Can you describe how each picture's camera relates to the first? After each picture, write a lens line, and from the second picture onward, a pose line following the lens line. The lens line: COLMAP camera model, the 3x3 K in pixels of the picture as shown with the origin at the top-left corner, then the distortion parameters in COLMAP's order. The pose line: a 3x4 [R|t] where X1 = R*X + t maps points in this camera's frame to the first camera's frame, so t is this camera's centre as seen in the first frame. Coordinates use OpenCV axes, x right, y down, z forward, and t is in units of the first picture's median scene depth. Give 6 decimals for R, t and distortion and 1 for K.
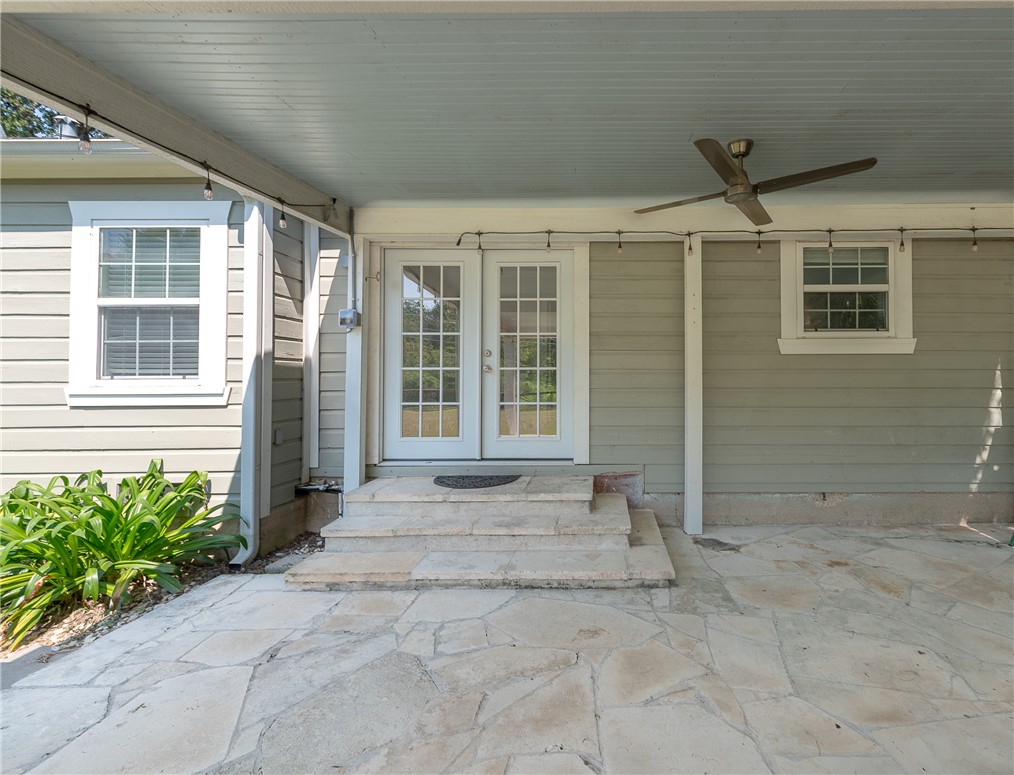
lens RADIAL K [[446.4, 0, 507.6], [0, 446.4, 362.6], [0, 0, 1]] dist [0.001038, -0.000217]
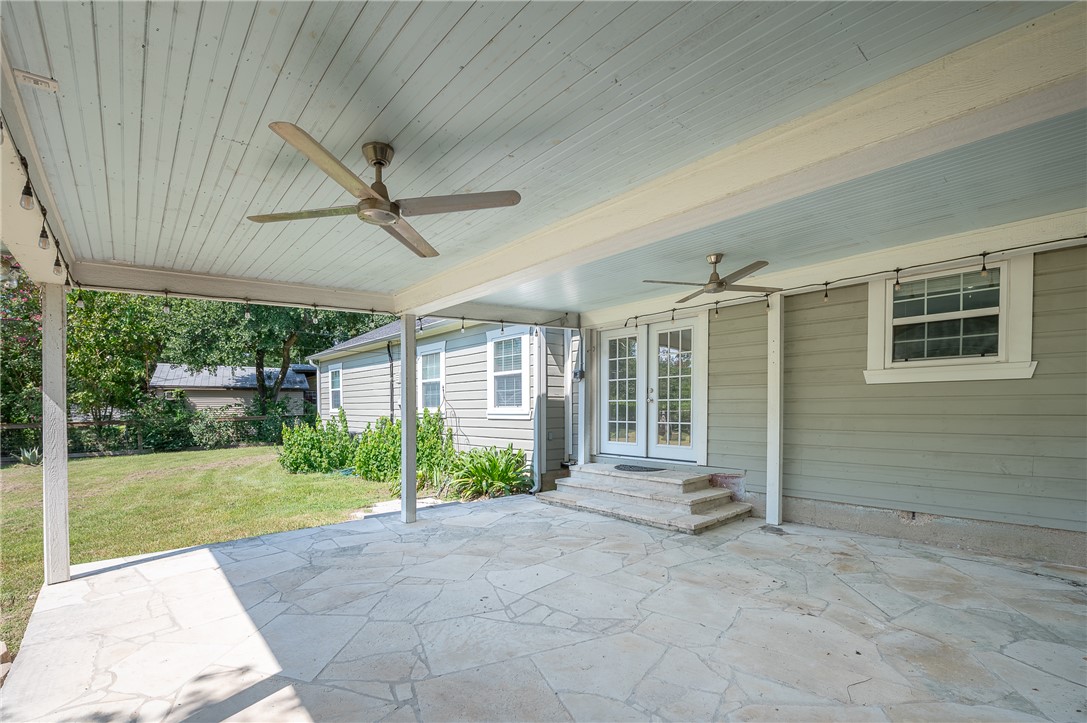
lens RADIAL K [[465.8, 0, 544.2], [0, 465.8, 410.5], [0, 0, 1]] dist [-0.051519, -0.000098]
pose [[0.665573, 0.002205, -0.746329, 0.987053], [0.023613, 0.999433, 0.024011, 0.001287], [0.745959, -0.033604, 0.665144, -0.390736]]
